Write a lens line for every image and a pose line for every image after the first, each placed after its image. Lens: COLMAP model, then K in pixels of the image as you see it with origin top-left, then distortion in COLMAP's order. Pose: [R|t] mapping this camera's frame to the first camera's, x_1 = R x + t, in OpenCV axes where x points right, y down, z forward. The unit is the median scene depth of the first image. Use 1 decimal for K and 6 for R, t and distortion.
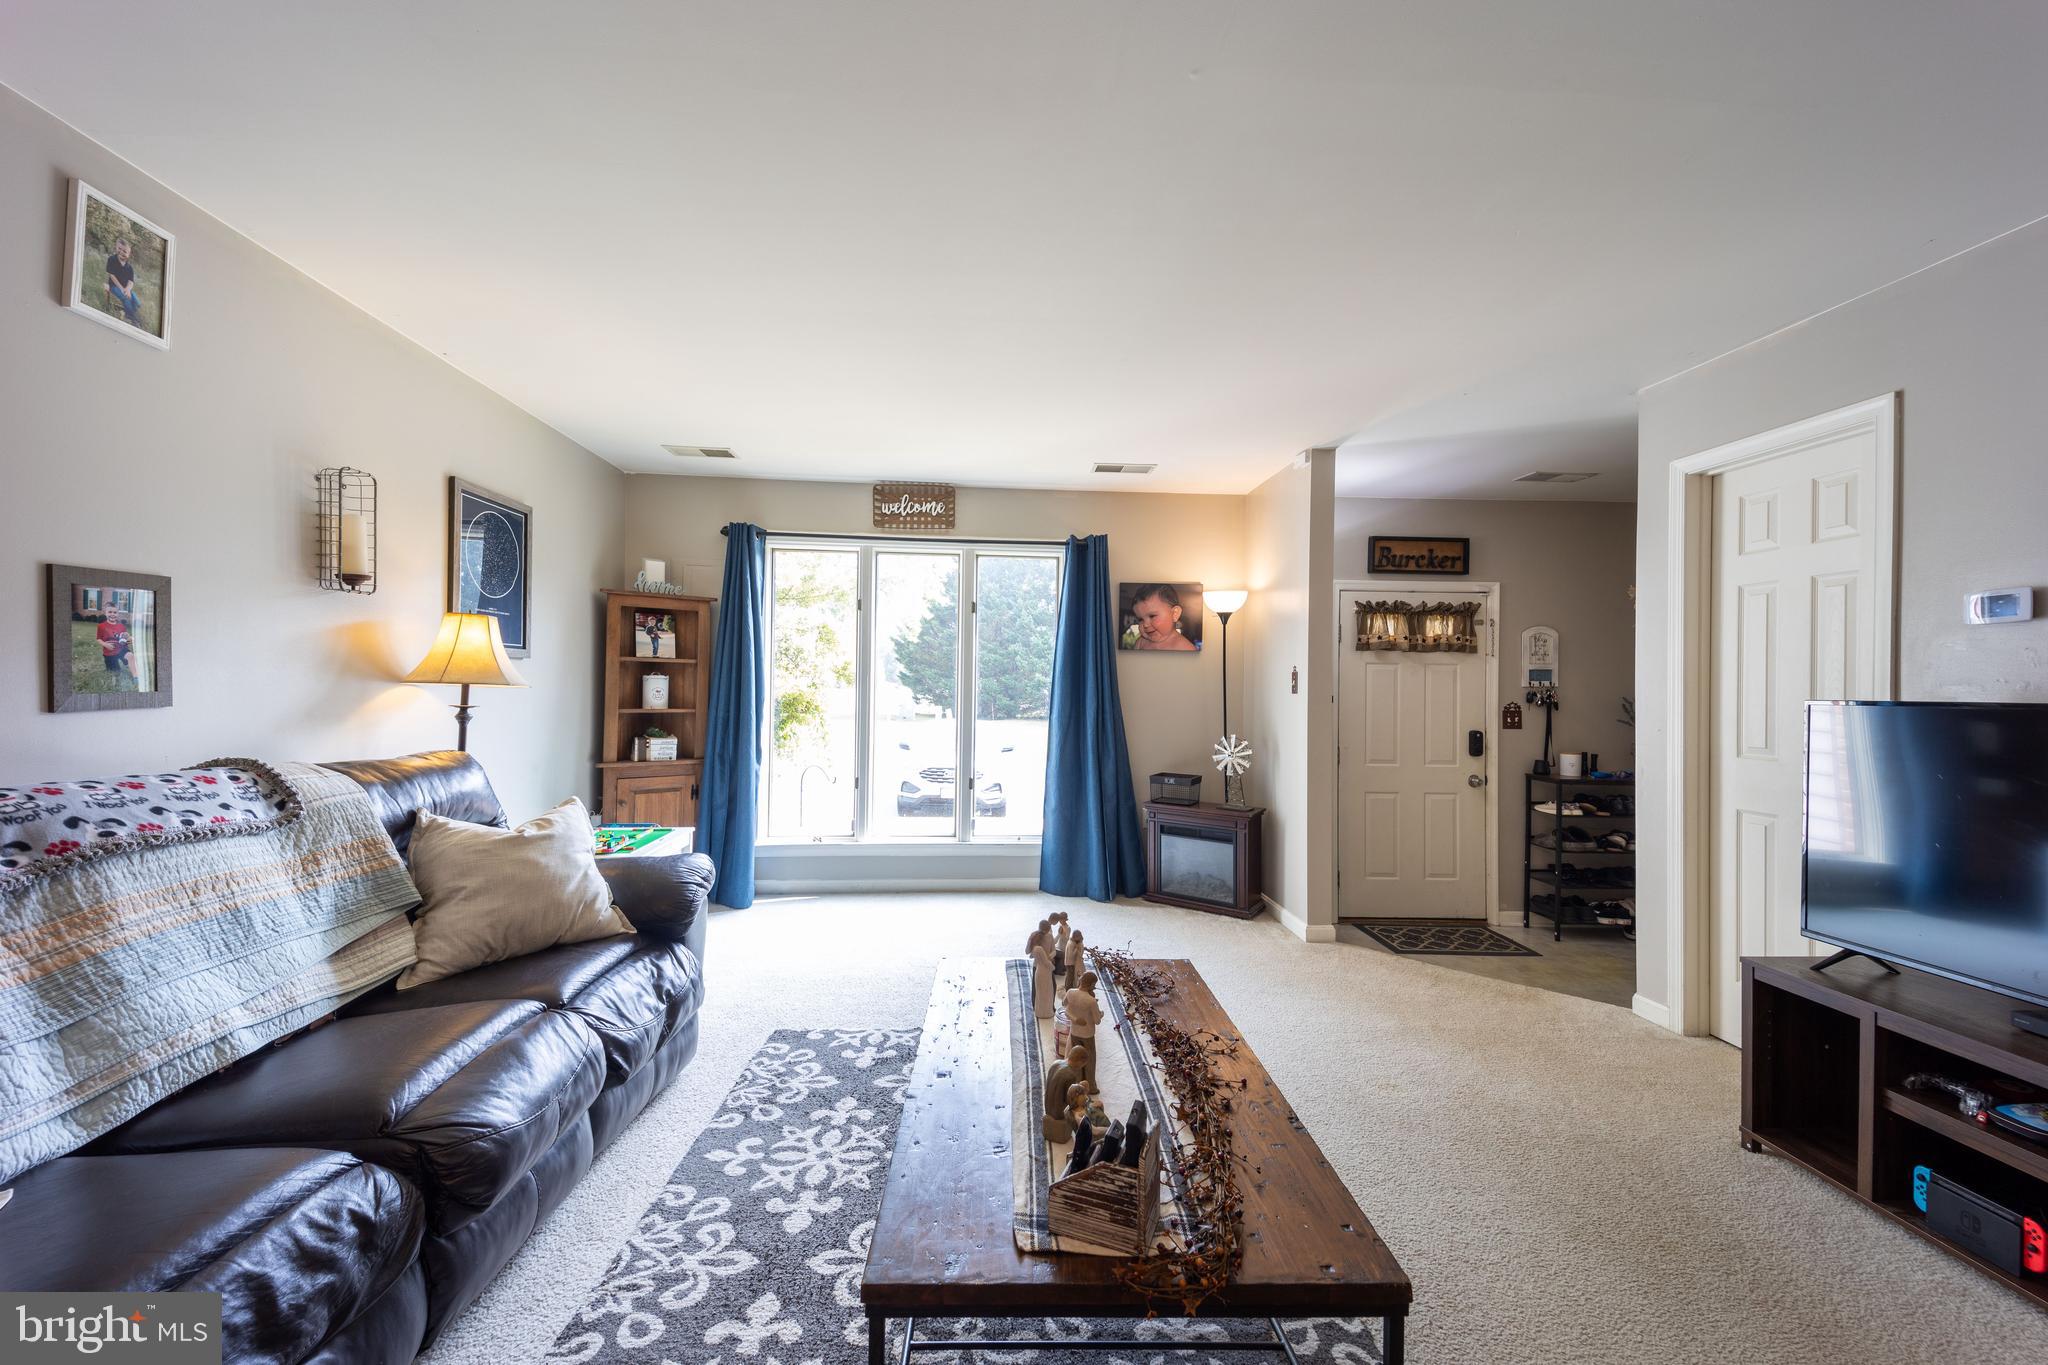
lens RADIAL K [[795.9, 0, 1020.3], [0, 795.9, 681.0], [0, 0, 1]] dist [0.079329, -0.034824]
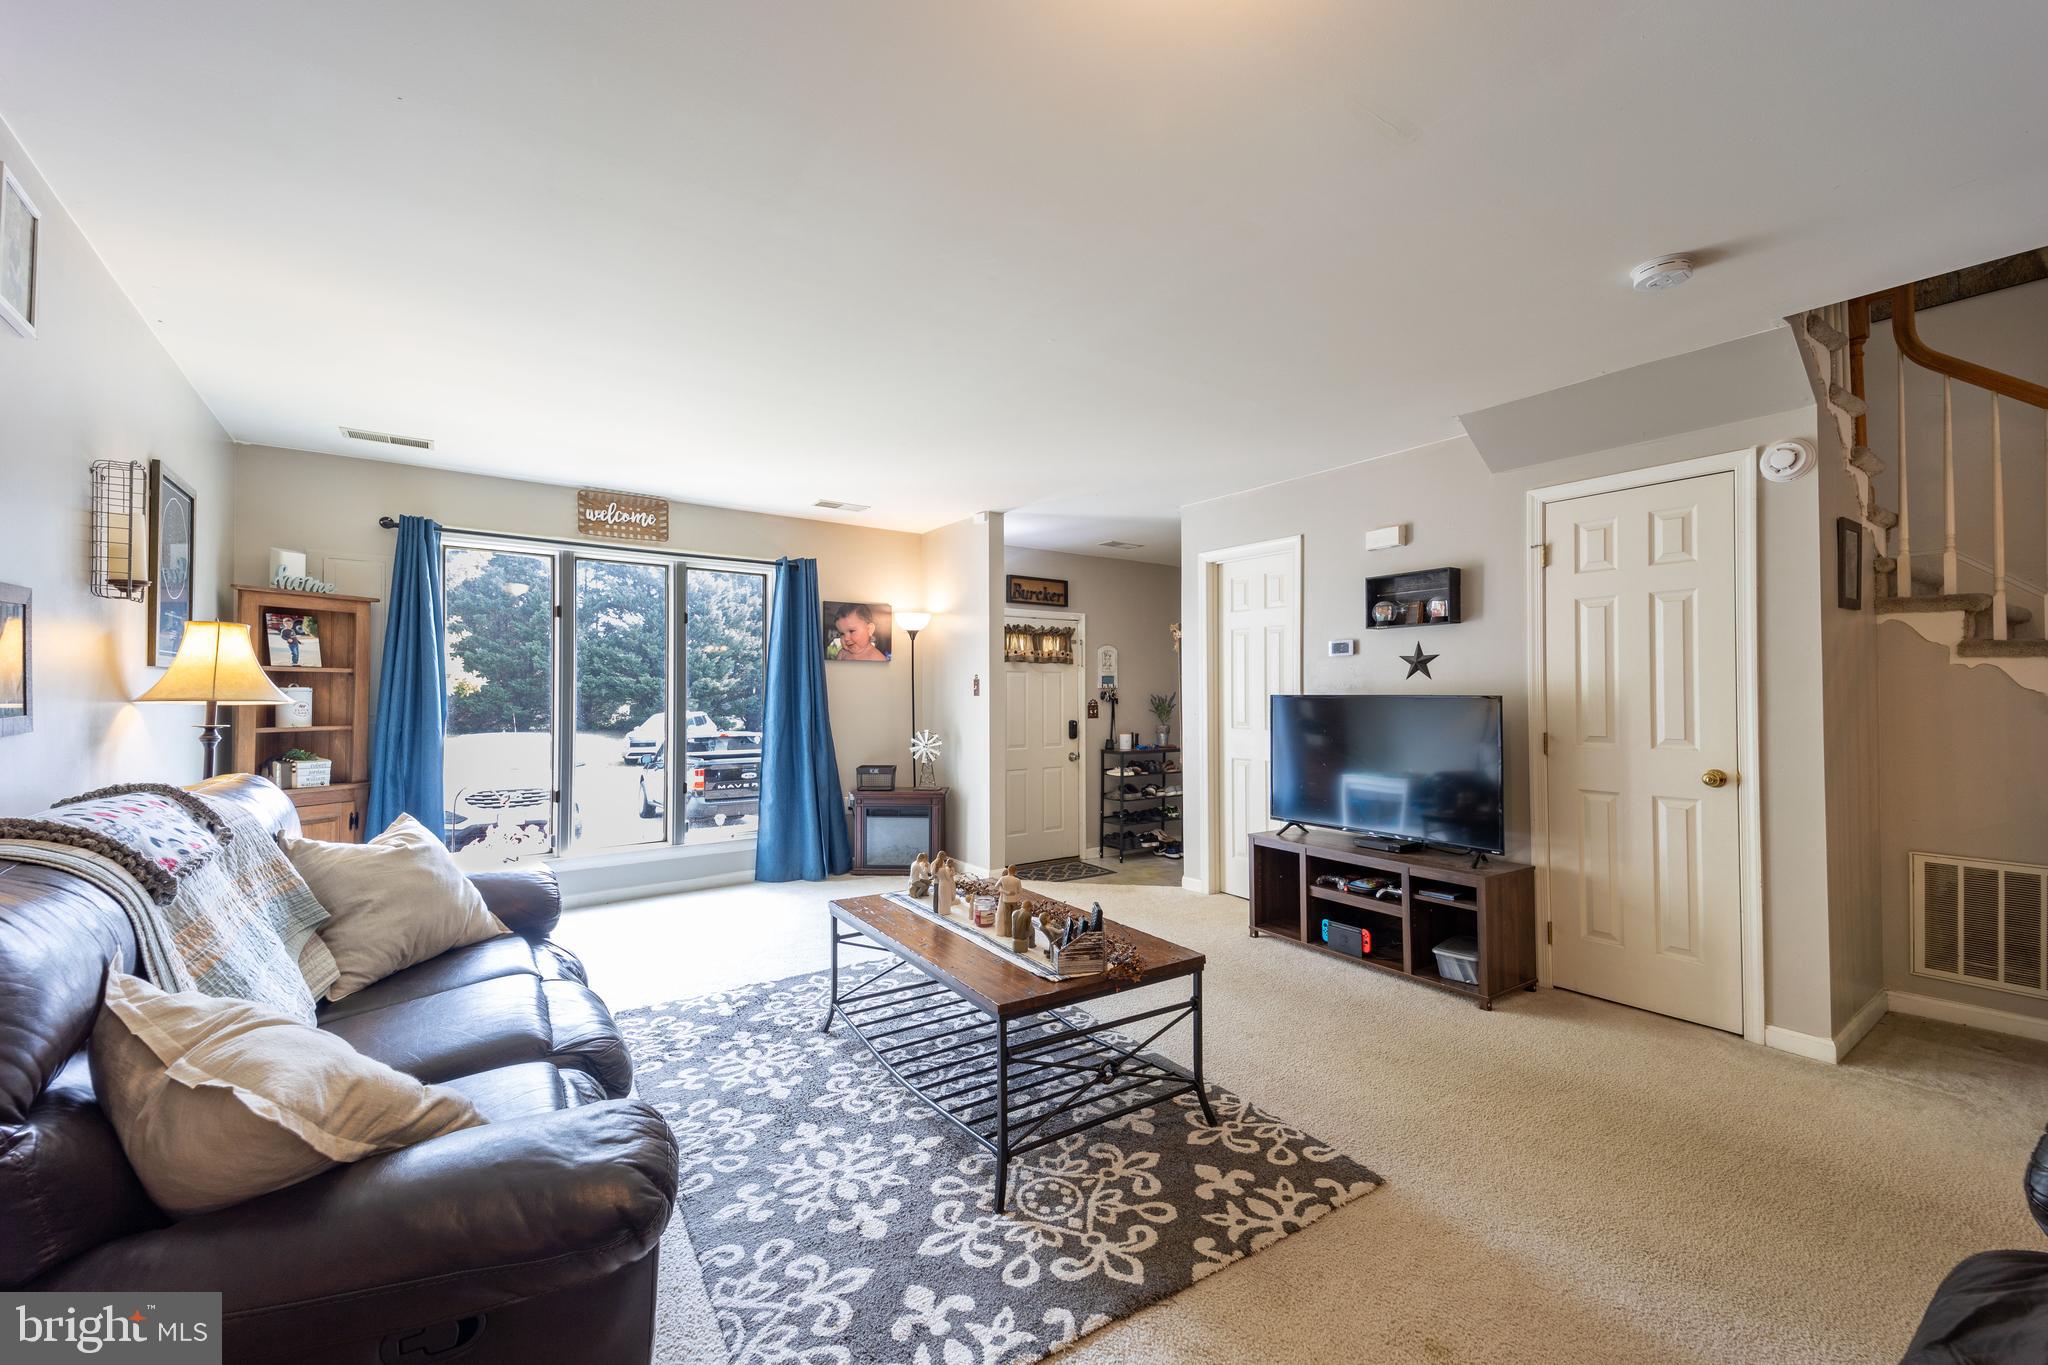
lens RADIAL K [[823.1, 0, 1020.5], [0, 823.1, 681.4], [0, 0, 1]] dist [0.082029, -0.033273]
pose [[0.853095, -0.007790, 0.521698, -0.256746], [0.008961, 0.999960, 0.000279, -0.006331], [-0.521679, 0.004437, 0.853130, -0.154475]]
